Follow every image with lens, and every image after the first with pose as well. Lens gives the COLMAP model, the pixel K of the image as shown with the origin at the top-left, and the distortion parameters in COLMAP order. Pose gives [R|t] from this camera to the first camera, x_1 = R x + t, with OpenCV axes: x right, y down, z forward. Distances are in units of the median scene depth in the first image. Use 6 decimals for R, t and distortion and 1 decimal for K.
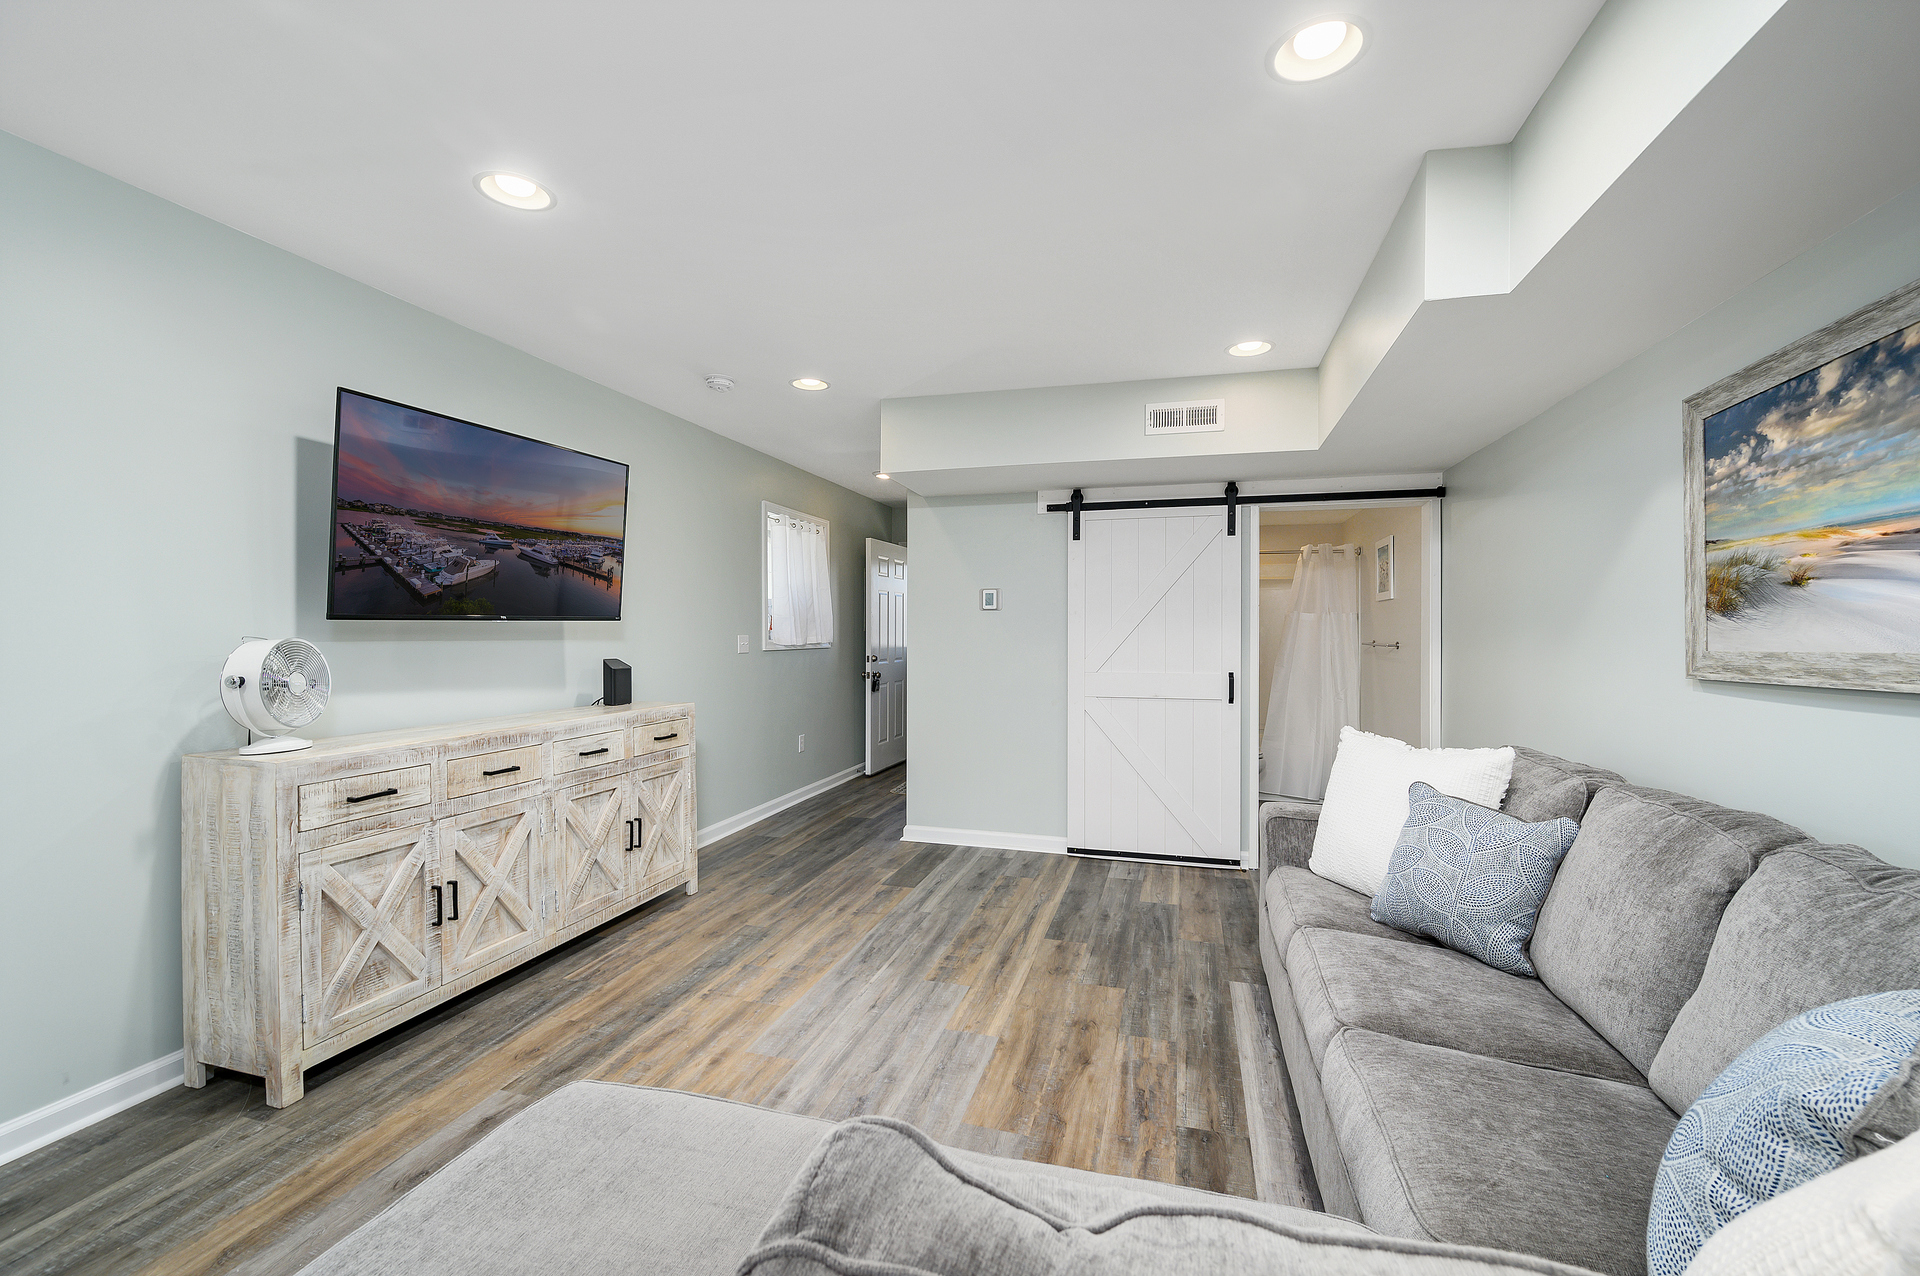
lens RADIAL K [[793.4, 0, 987.5], [0, 793.4, 640.2], [0, 0, 1]] dist [0.000612, -0.000033]
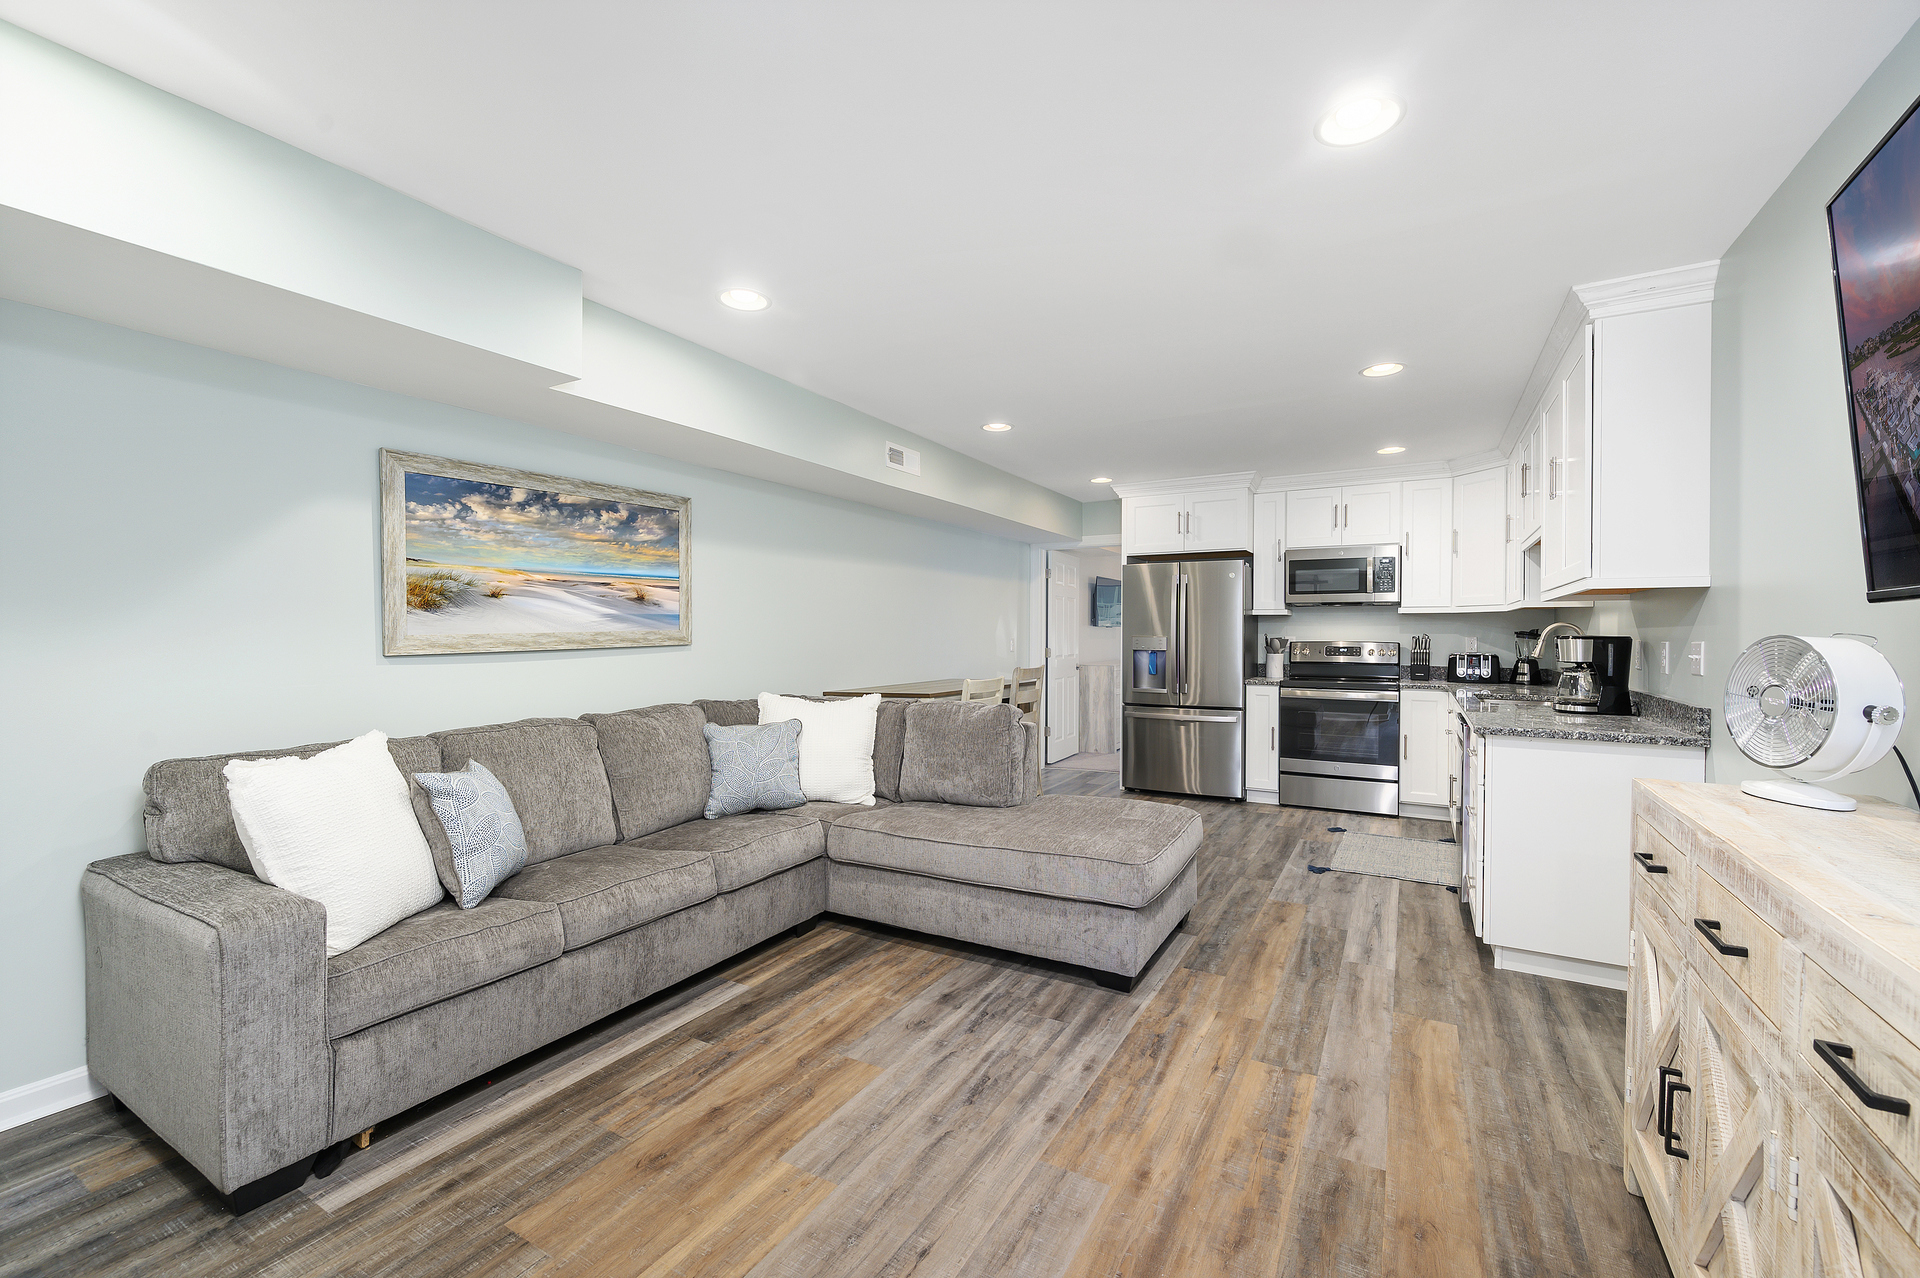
lens RADIAL K [[793.4, 0, 965.9], [0, 793.4, 638.0], [0, 0, 1]] dist [0.000612, -0.000033]
pose [[-0.963676, -0.009118, 0.266917, -0.448507], [-0.003781, 0.999783, 0.020503, -0.014075], [-0.267046, 0.018749, -0.963501, 2.118121]]
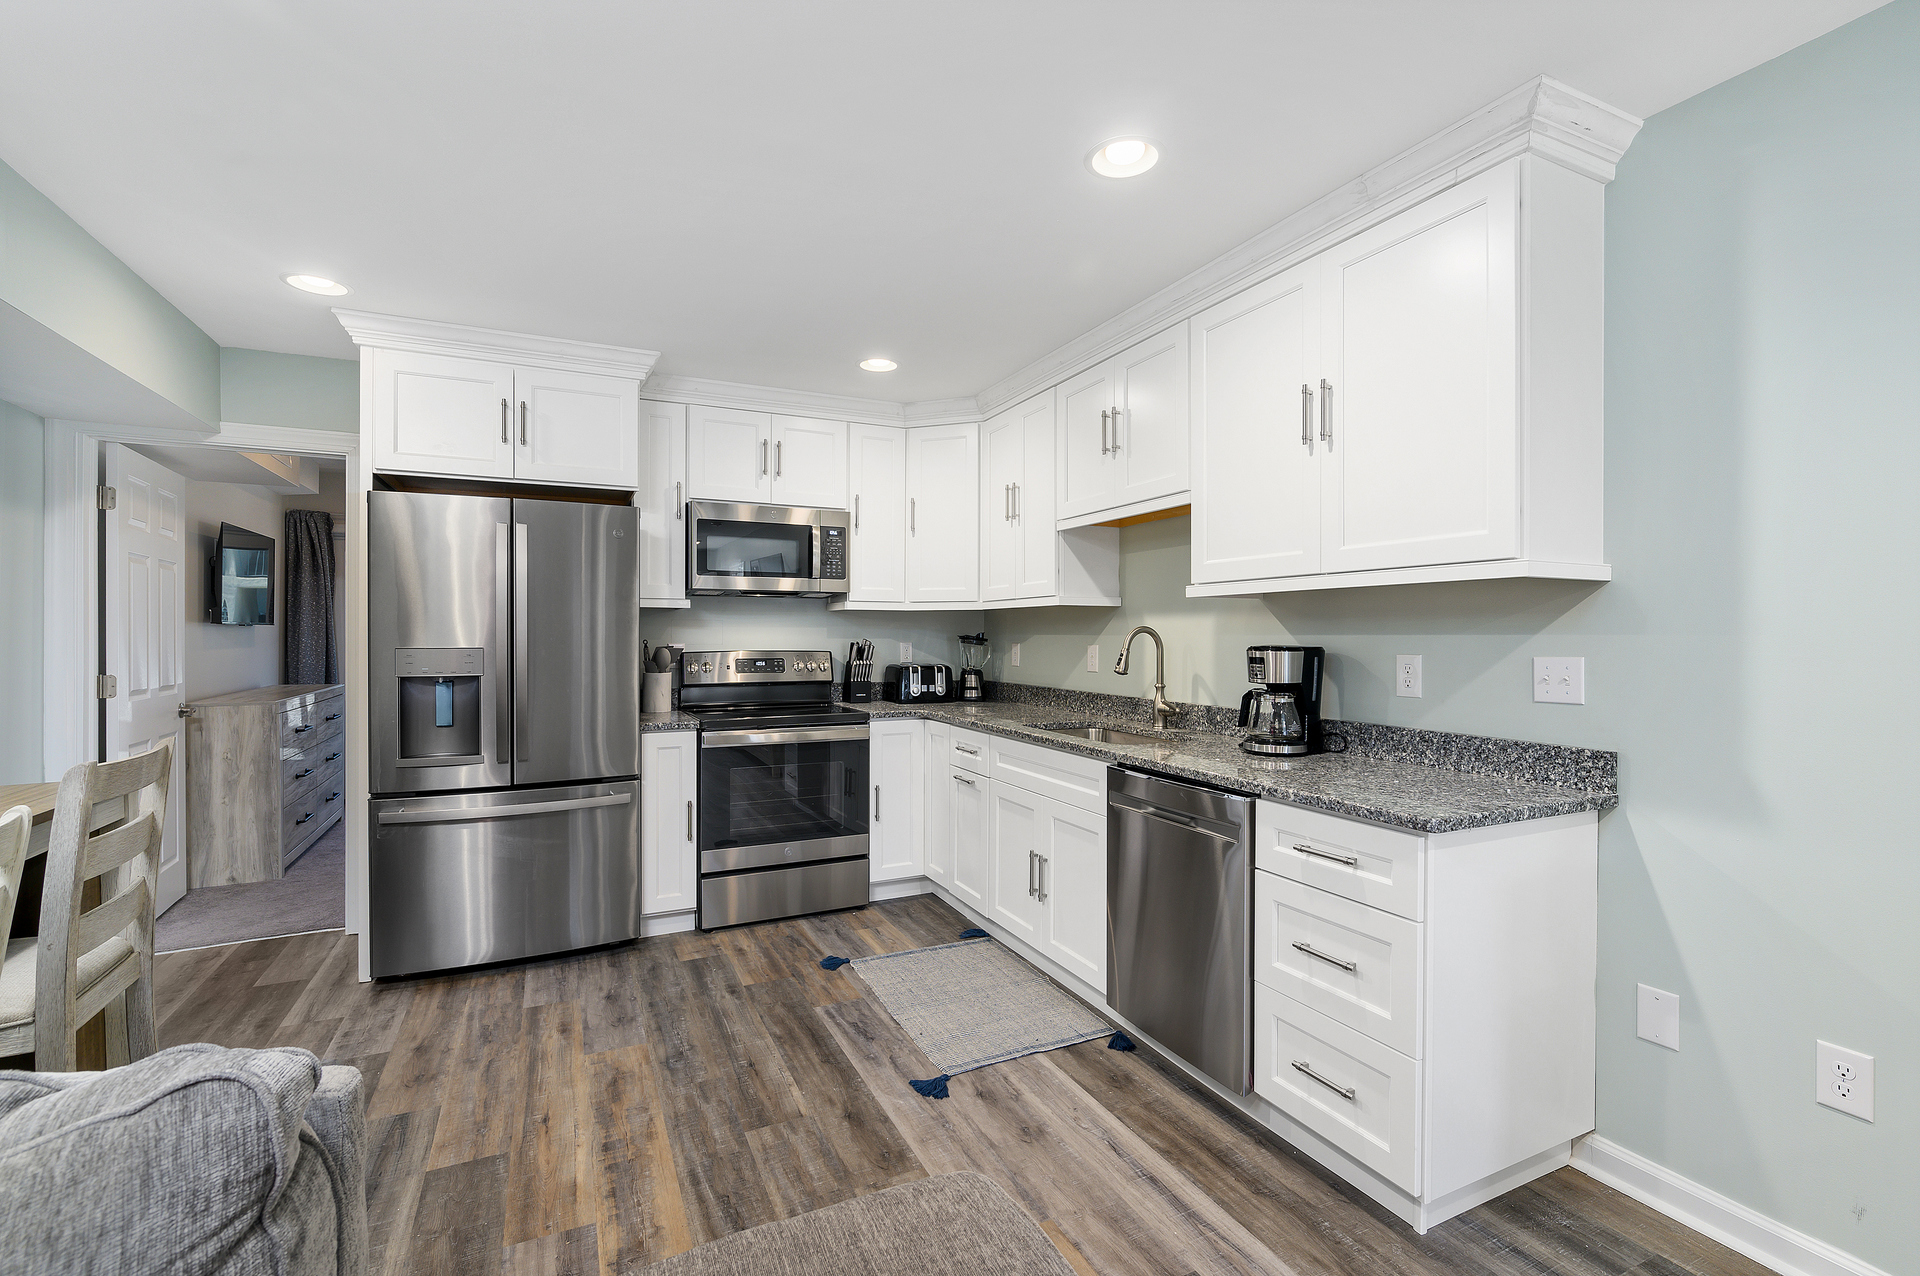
lens RADIAL K [[841.9, 0, 963.6], [0, 841.9, 635.7], [0, 0, 1]] dist [-0.010170, -0.000294]
pose [[-0.763909, -0.003660, -0.645313, -0.062741], [-0.014022, 0.999842, 0.010928, -0.011986], [0.645171, 0.017397, -0.763840, 0.795878]]
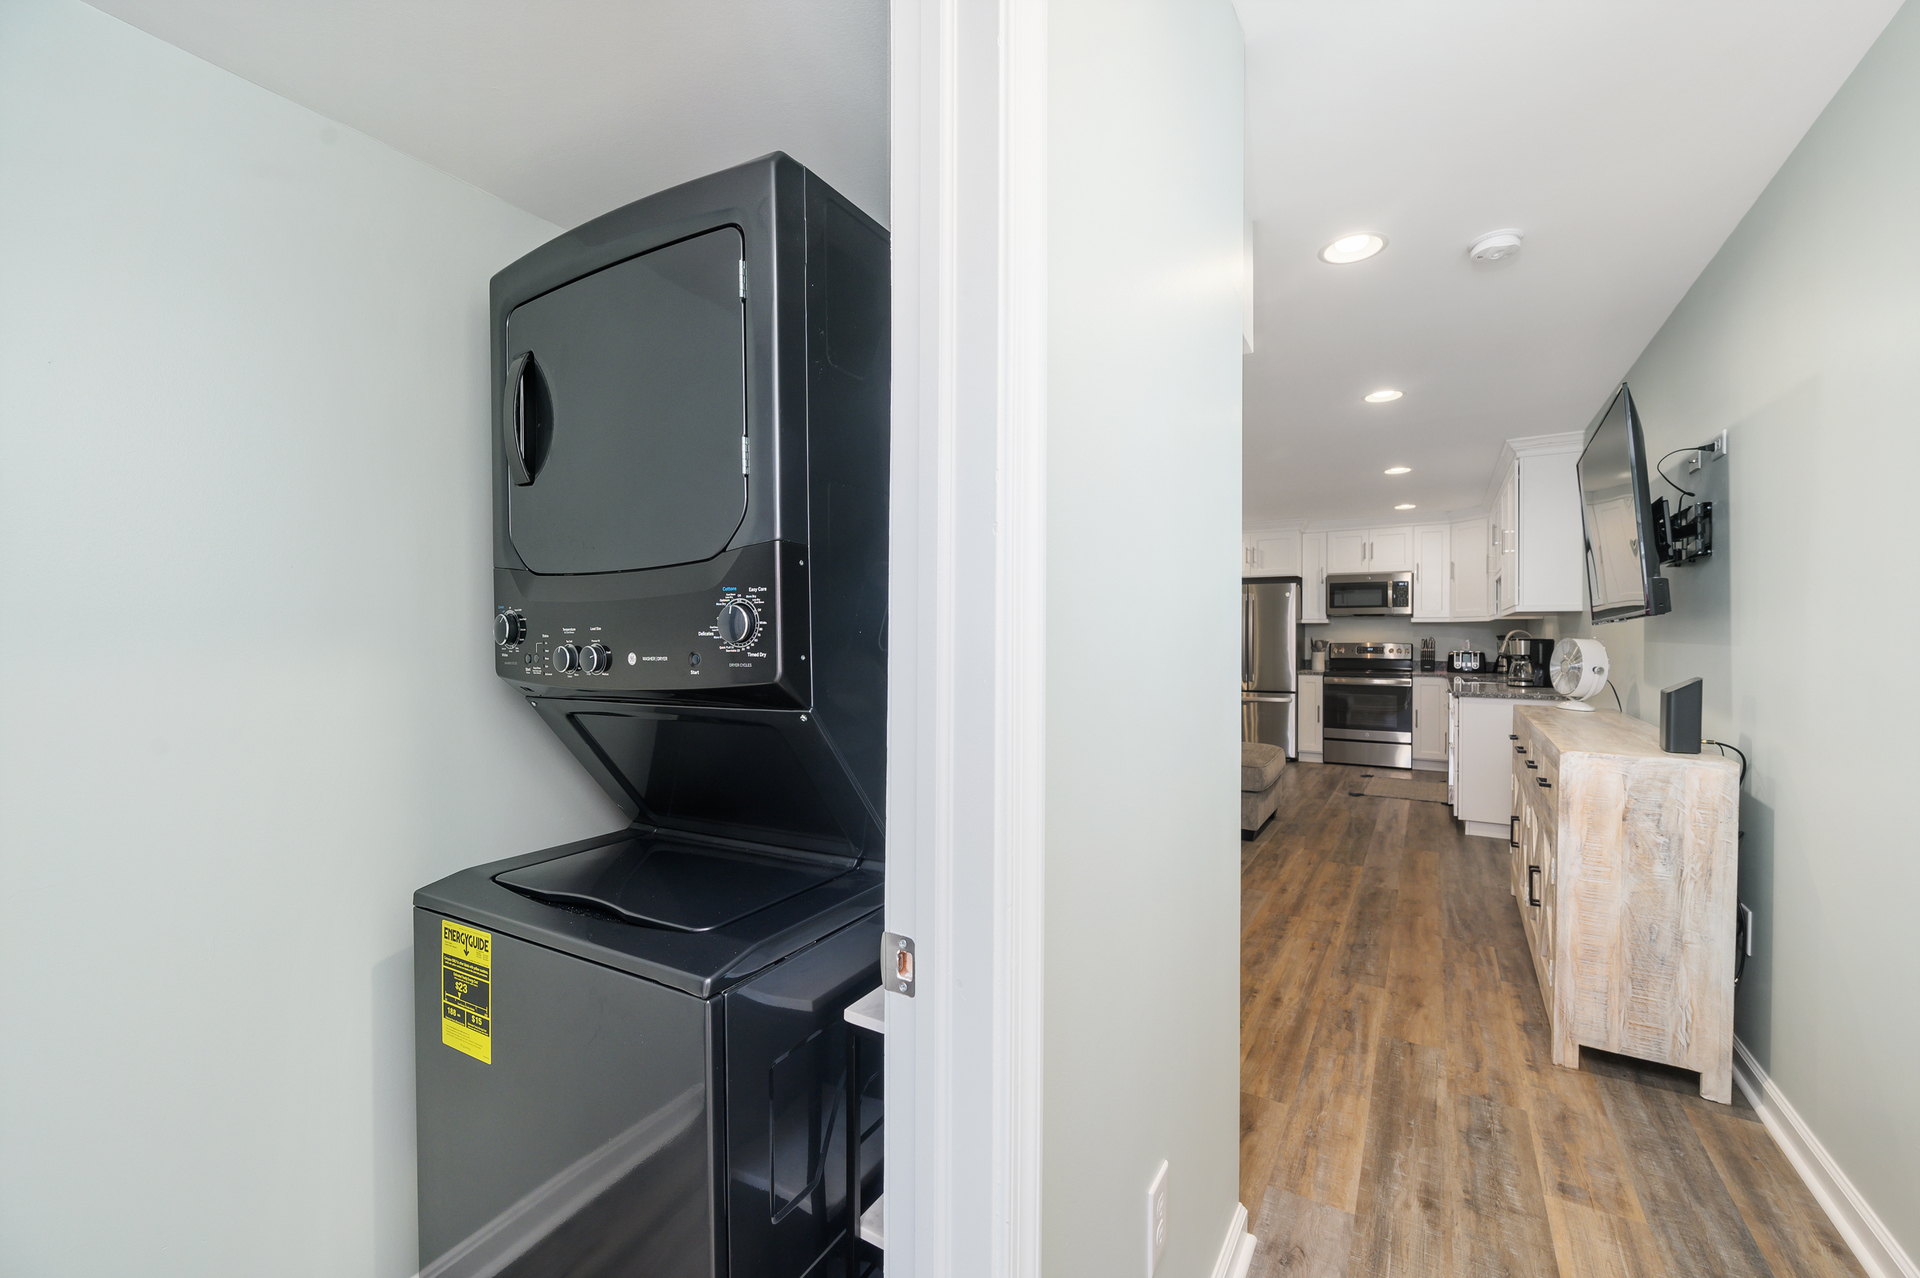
lens RADIAL K [[793.4, 0, 957.4], [0, 793.4, 637.7], [0, 0, 1]] dist [0.000612, -0.000033]
pose [[-0.955573, -0.006723, 0.294678, -0.207059], [-0.001848, 0.999857, 0.016820, -0.034957], [-0.294749, 0.015528, -0.955448, 3.315483]]
